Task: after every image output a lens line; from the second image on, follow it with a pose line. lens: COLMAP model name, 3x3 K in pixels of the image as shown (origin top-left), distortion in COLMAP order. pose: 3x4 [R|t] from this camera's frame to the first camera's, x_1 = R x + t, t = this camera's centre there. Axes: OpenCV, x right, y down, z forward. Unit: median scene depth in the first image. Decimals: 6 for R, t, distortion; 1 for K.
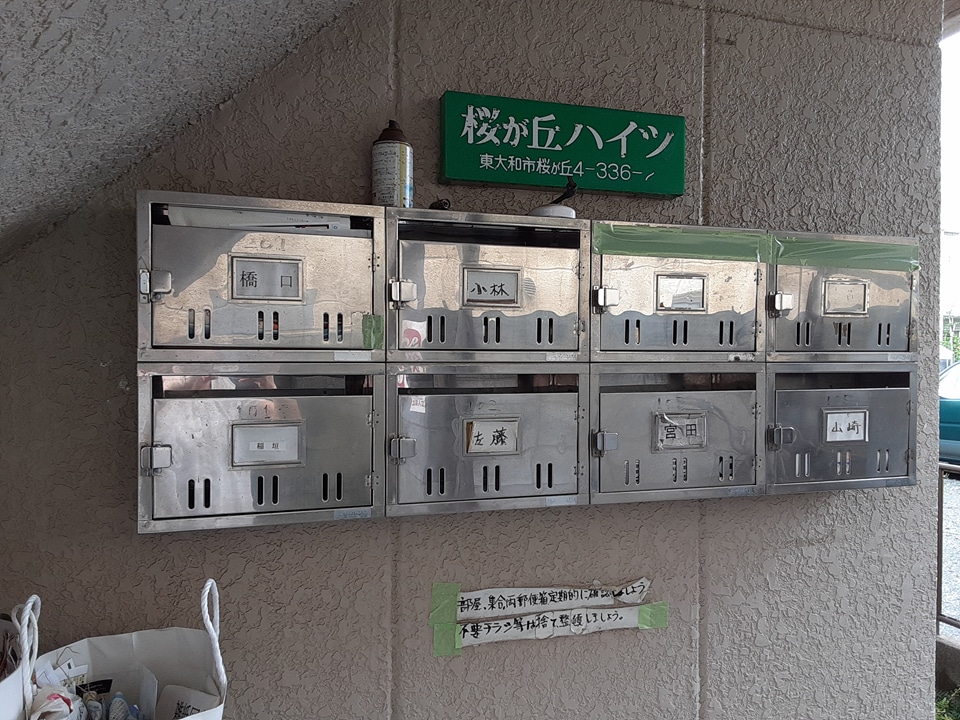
lens RADIAL K [[776.2, 0, 475.1], [0, 776.2, 371.4], [0, 0, 1]] dist [0.127445, -0.190005]
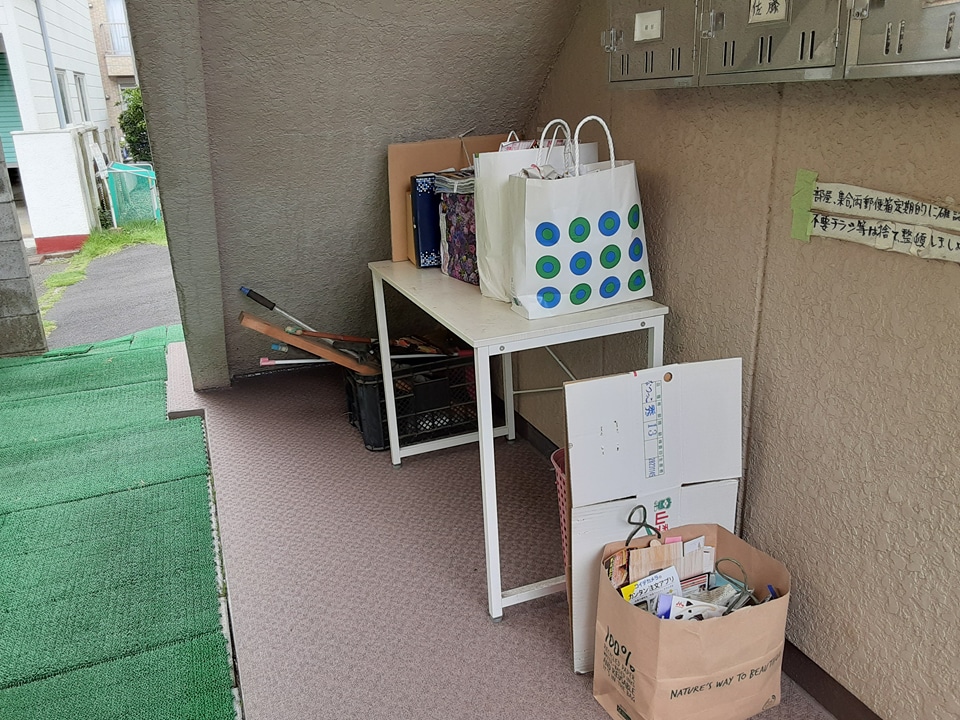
lens RADIAL K [[776.2, 0, 475.1], [0, 776.2, 371.4], [0, 0, 1]] dist [0.127445, -0.190005]
pose [[0.046096, 0.319353, -0.946514, 0.989255], [0.013845, 0.947226, 0.320268, 0.174790], [0.998841, -0.027868, 0.039242, 0.494382]]
